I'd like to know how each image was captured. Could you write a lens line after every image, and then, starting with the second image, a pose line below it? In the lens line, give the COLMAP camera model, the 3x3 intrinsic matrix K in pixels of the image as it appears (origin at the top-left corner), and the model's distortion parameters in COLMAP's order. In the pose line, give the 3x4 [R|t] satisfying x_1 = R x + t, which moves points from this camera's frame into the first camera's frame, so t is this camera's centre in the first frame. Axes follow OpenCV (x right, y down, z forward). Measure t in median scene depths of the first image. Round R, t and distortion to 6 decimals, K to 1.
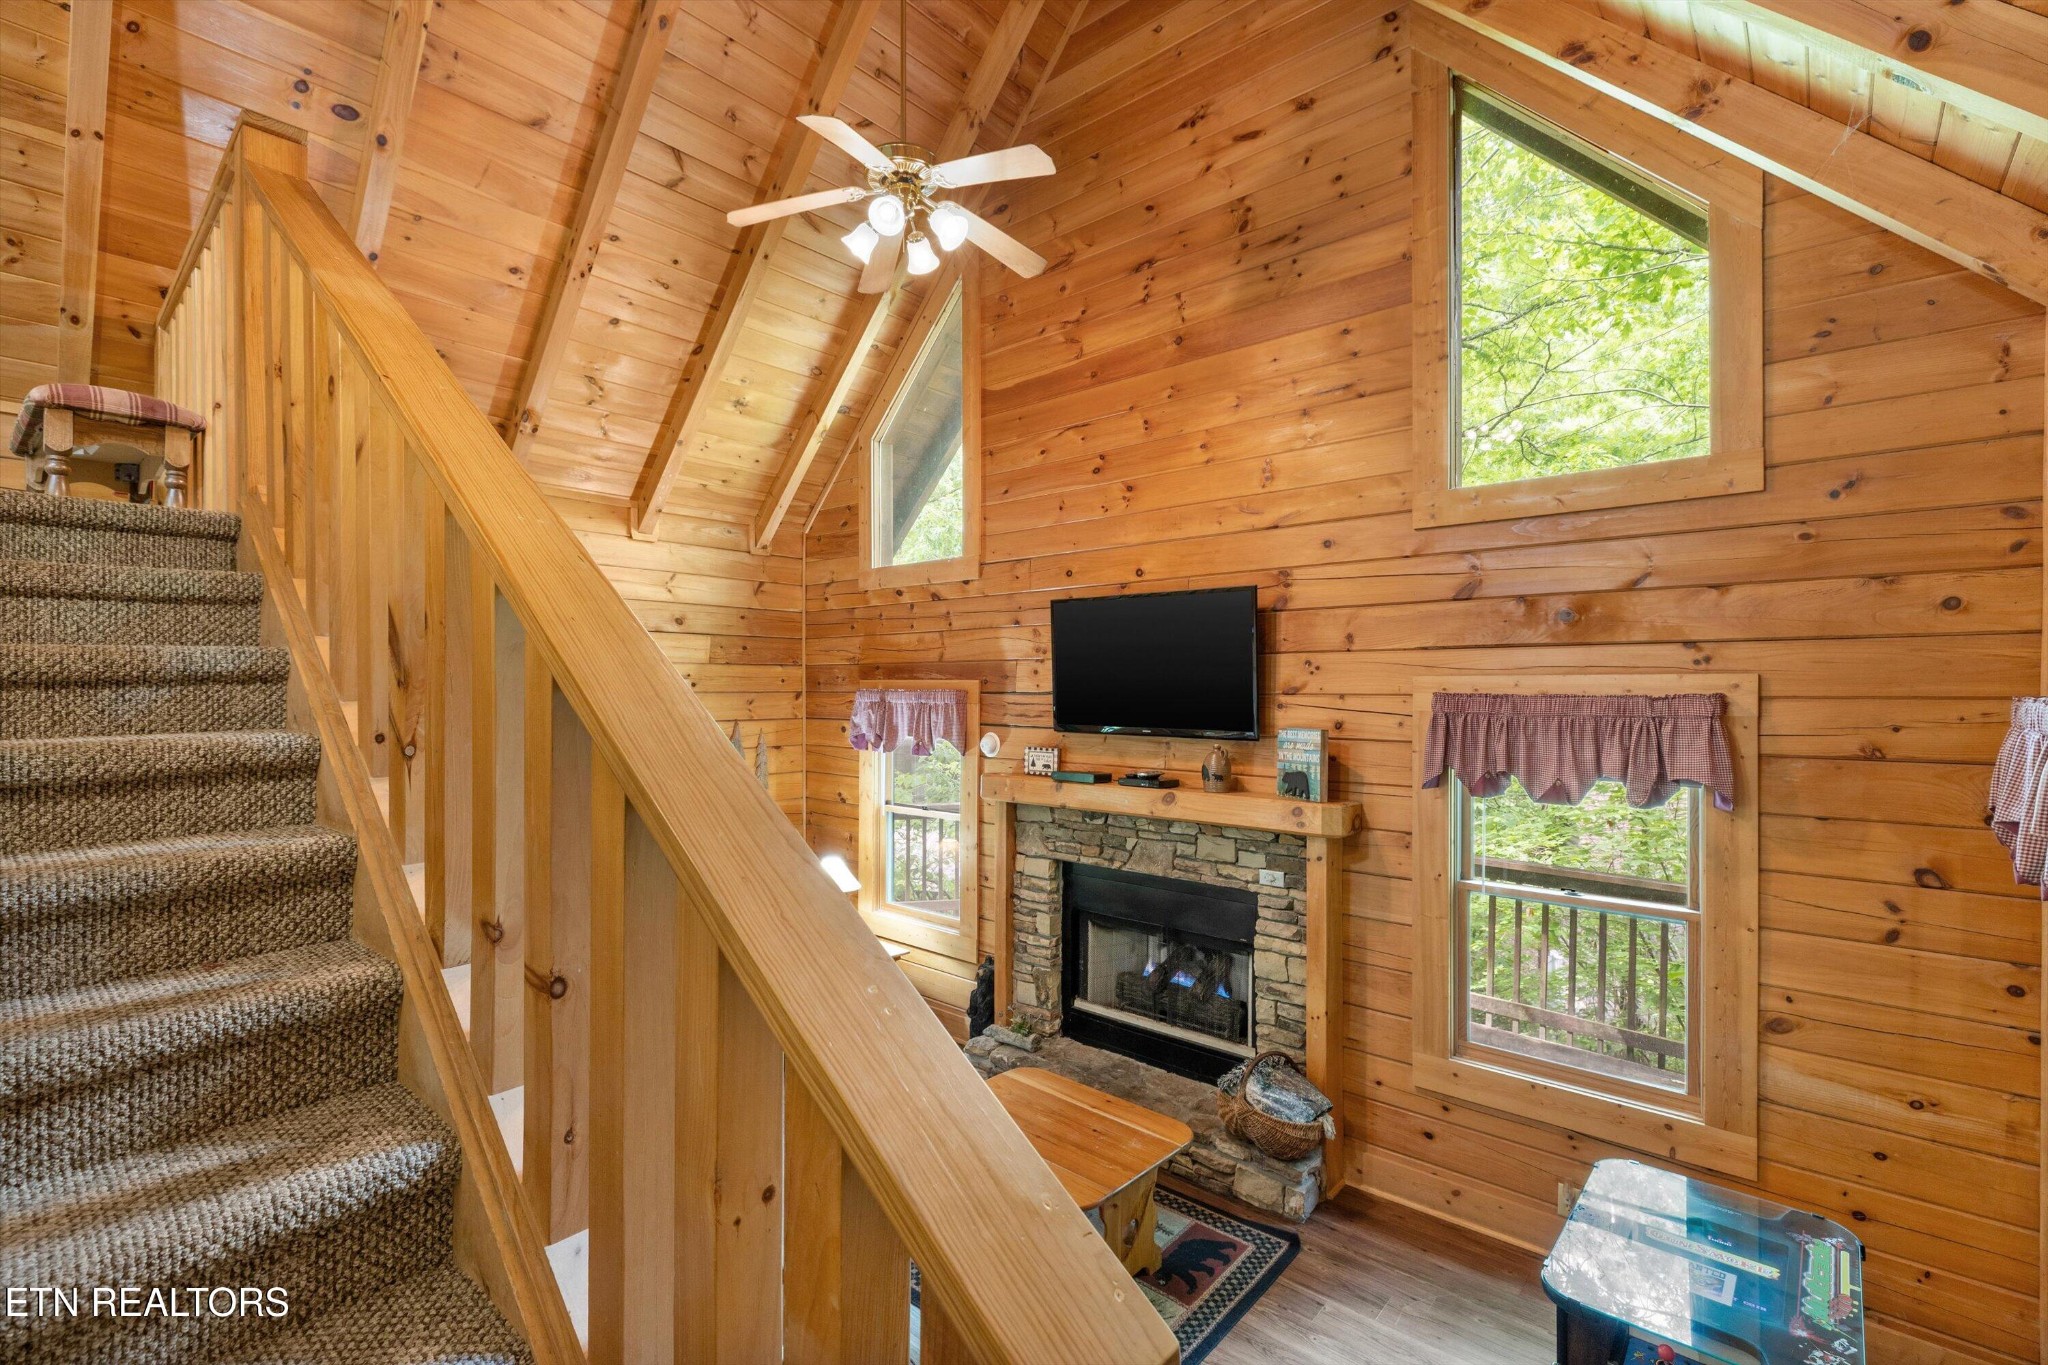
lens RADIAL K [[915.2, 0, 1013.0], [0, 915.2, 682.5], [0, 0, 1]] dist [0.001279, -0.000642]
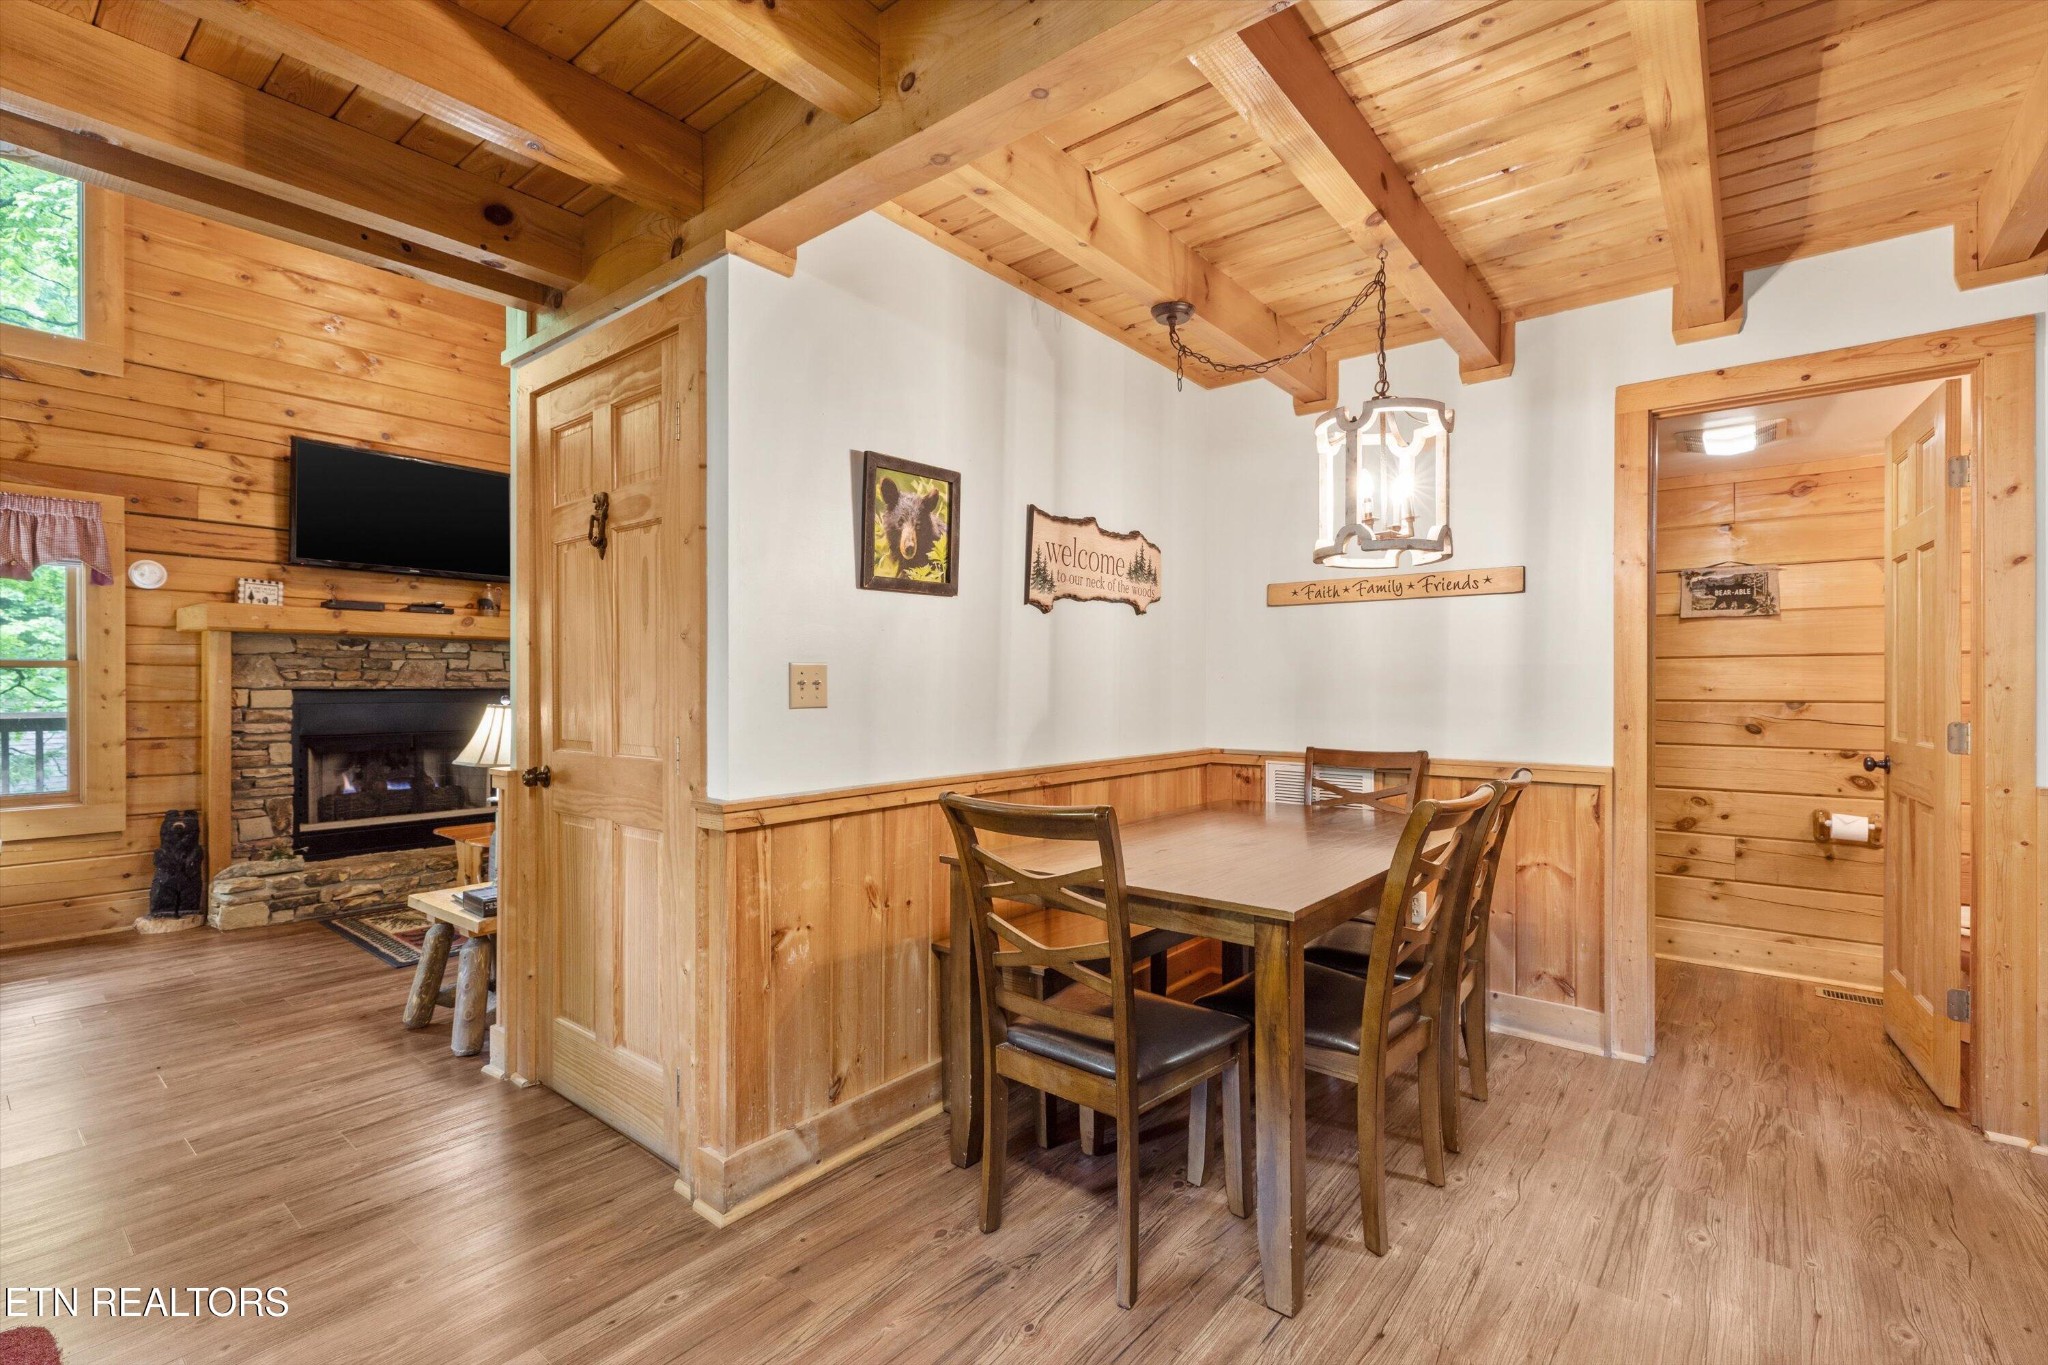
lens RADIAL K [[915.2, 0, 1032.9], [0, 915.2, 686.5], [0, 0, 1]] dist [0.001279, -0.000642]
pose [[-0.038524, -0.000667, 0.999257, -1.126450], [-0.004535, 0.999990, 0.000493, 0.206394], [-0.999247, -0.004513, -0.038527, 0.230361]]
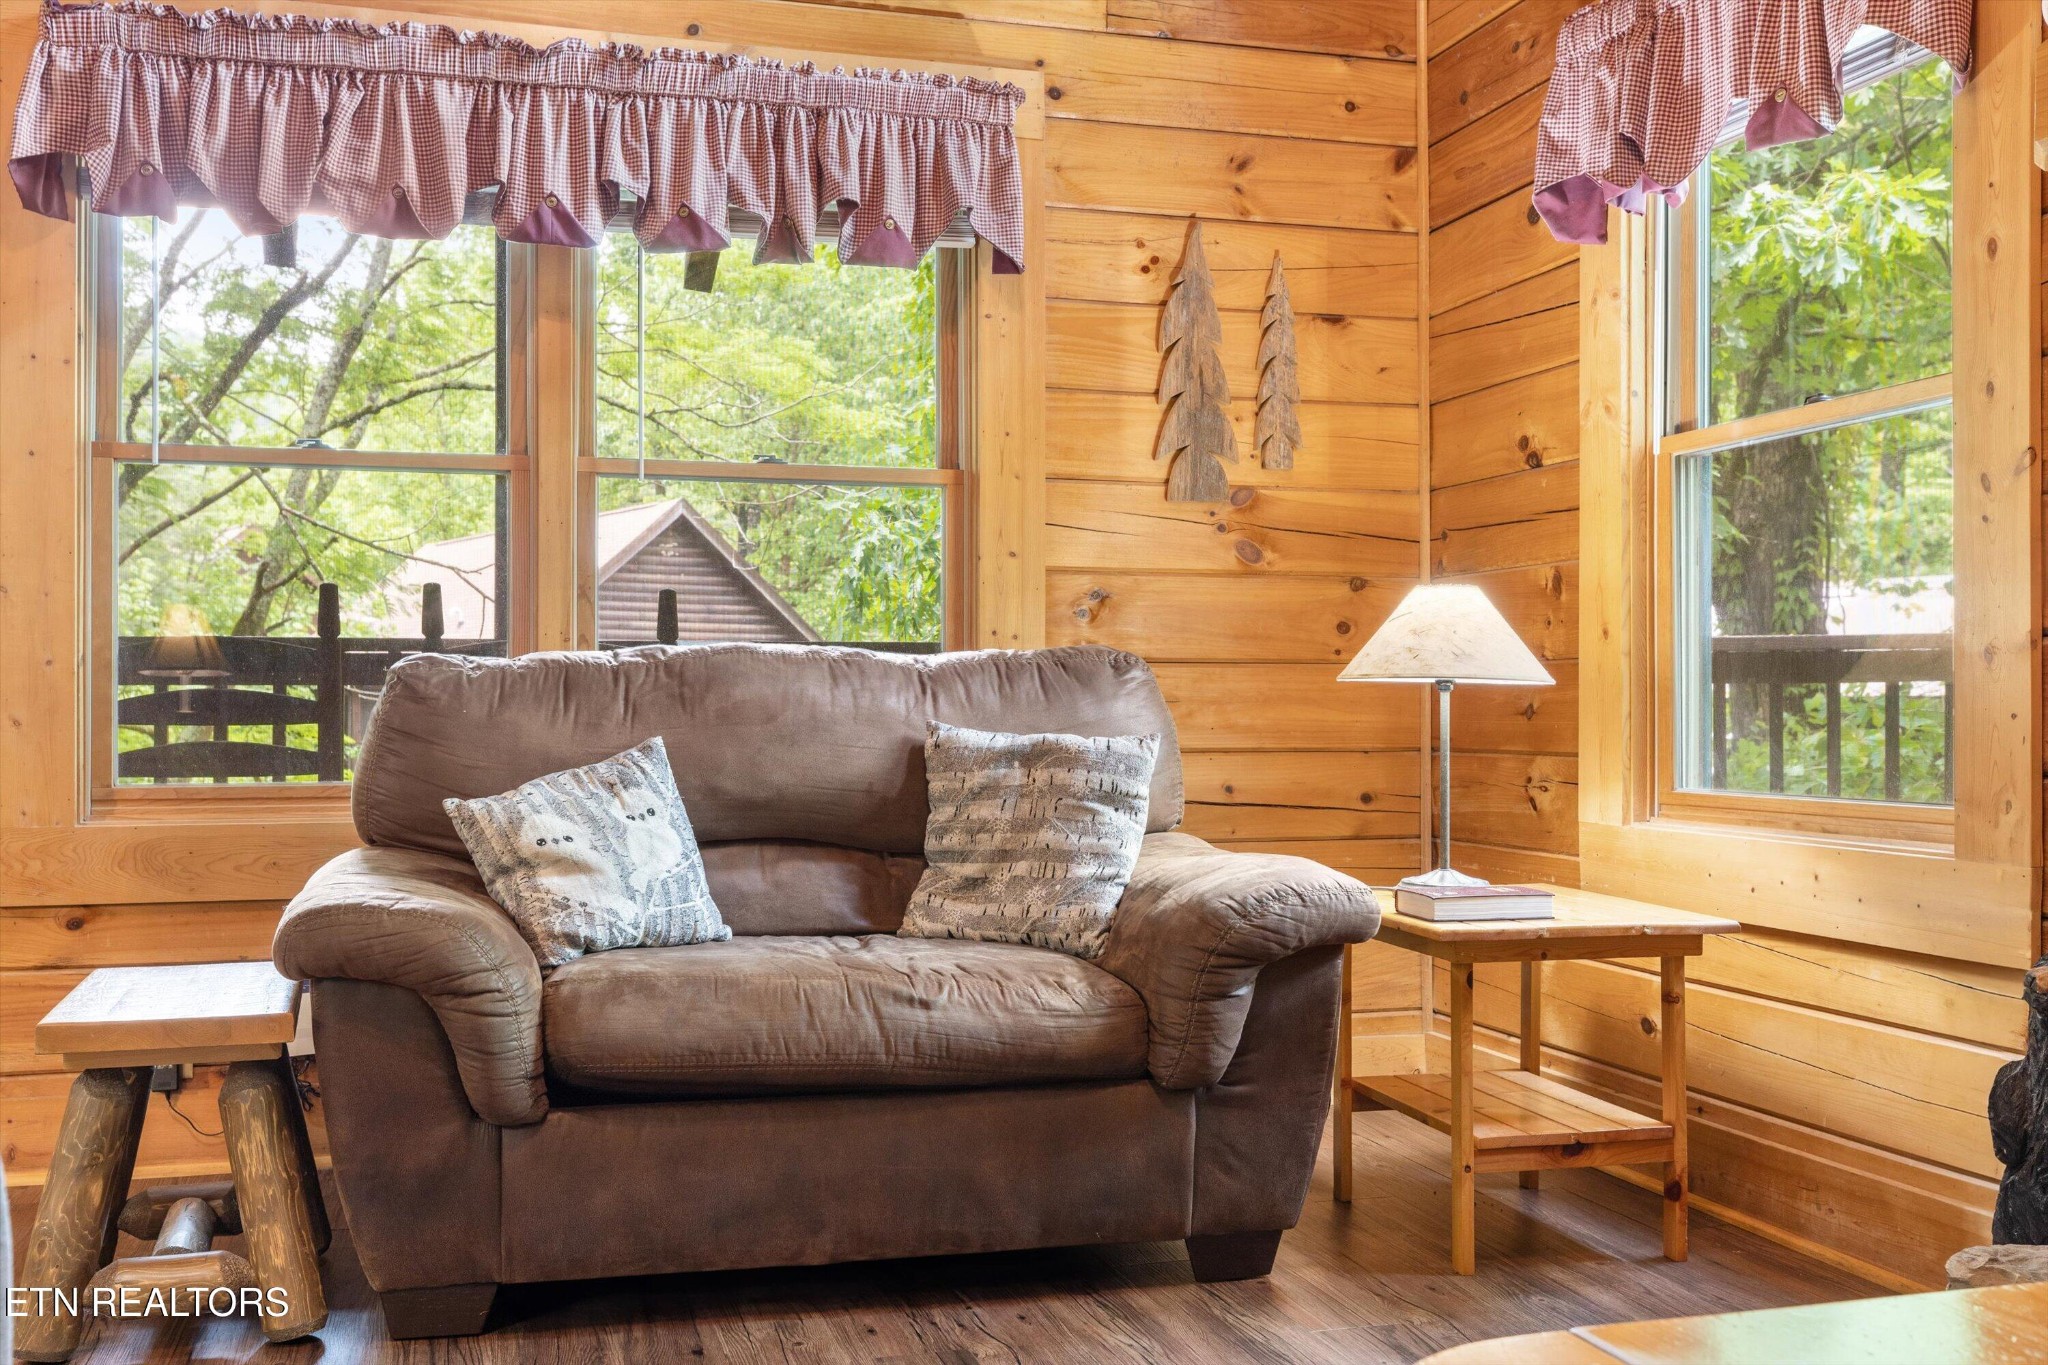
lens RADIAL K [[1970.8, 0, 1018.4], [0, 1970.8, 686.2], [0, 0, 1]] dist [-0.008643, 0.000000]
pose [[0.848592, -0.006416, -0.529009, 0.007568], [0.002340, 0.999962, -0.008374, 0.291886], [0.529042, 0.005869, 0.848575, 0.546314]]
